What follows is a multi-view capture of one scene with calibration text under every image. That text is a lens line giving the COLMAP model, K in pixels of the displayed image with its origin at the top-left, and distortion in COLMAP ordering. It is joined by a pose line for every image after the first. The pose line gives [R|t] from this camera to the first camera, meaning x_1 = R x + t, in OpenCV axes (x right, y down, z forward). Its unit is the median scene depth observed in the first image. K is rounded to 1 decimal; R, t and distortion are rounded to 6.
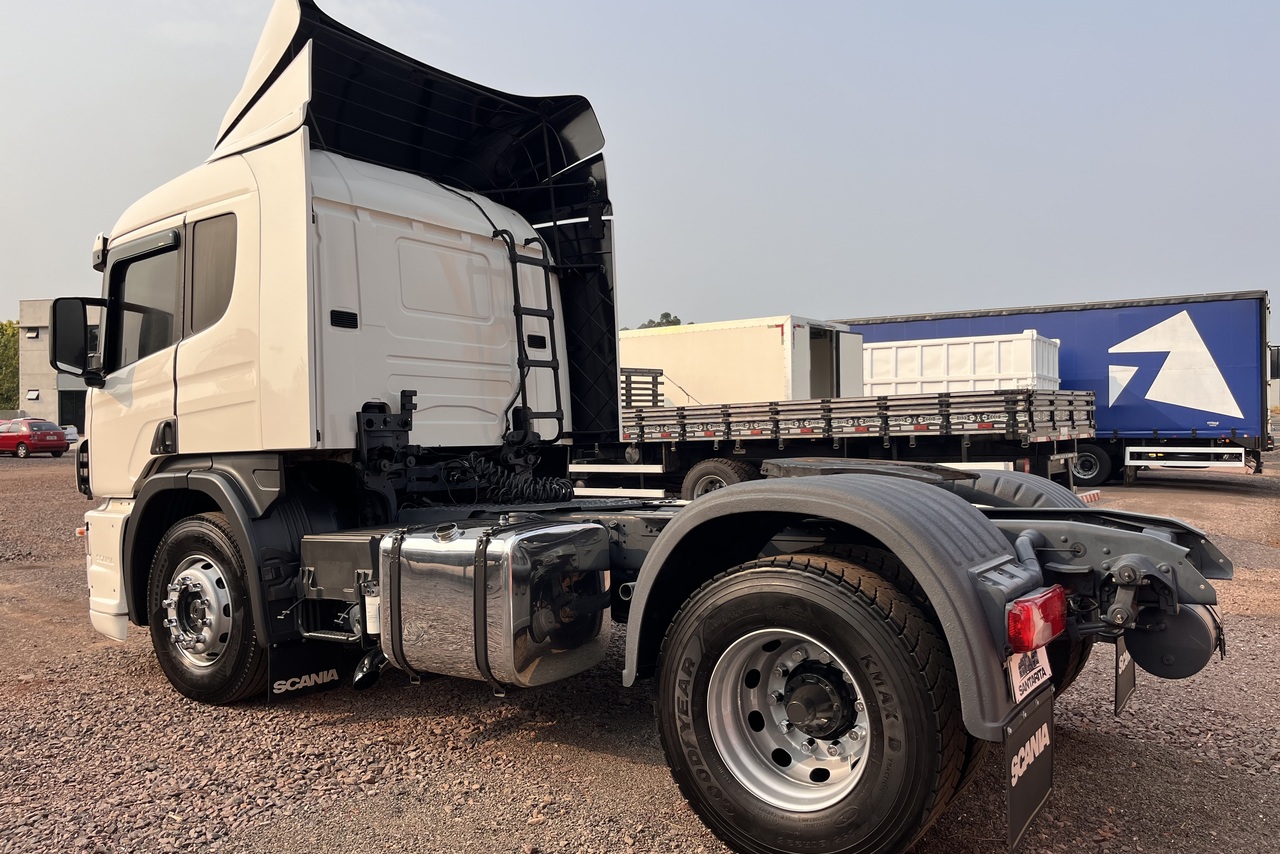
lens RADIAL K [[968.3, 0, 630.0], [0, 968.3, 433.6], [0, 0, 1]] dist [0.065421, -0.107231]
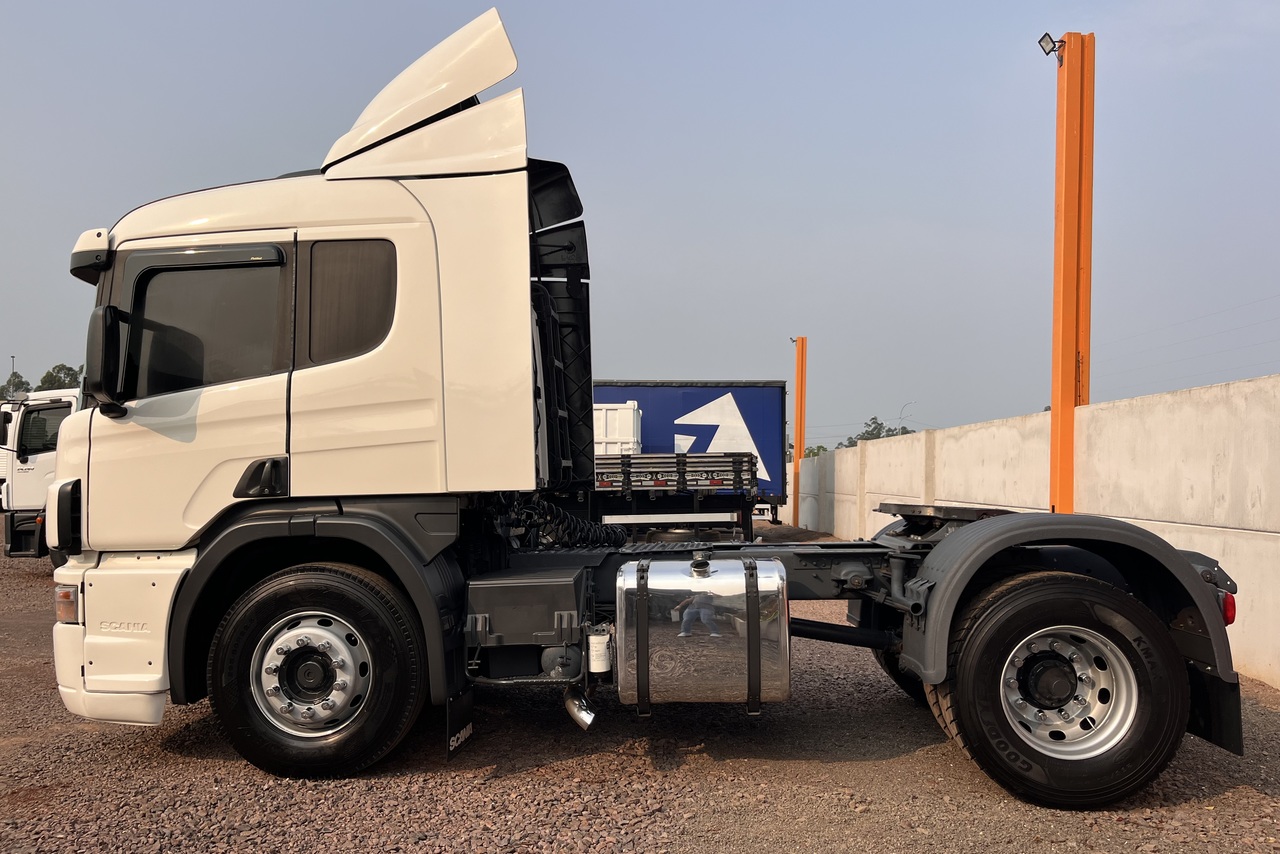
lens RADIAL K [[965.1, 0, 640.3], [0, 965.1, 437.5], [0, 0, 1]] dist [0.057199, -0.084713]
pose [[0.856853, 0.039481, 0.514047, -0.601057], [-0.010623, 0.998204, -0.058960, 0.014666], [-0.515452, 0.045060, 0.855733, 0.075046]]
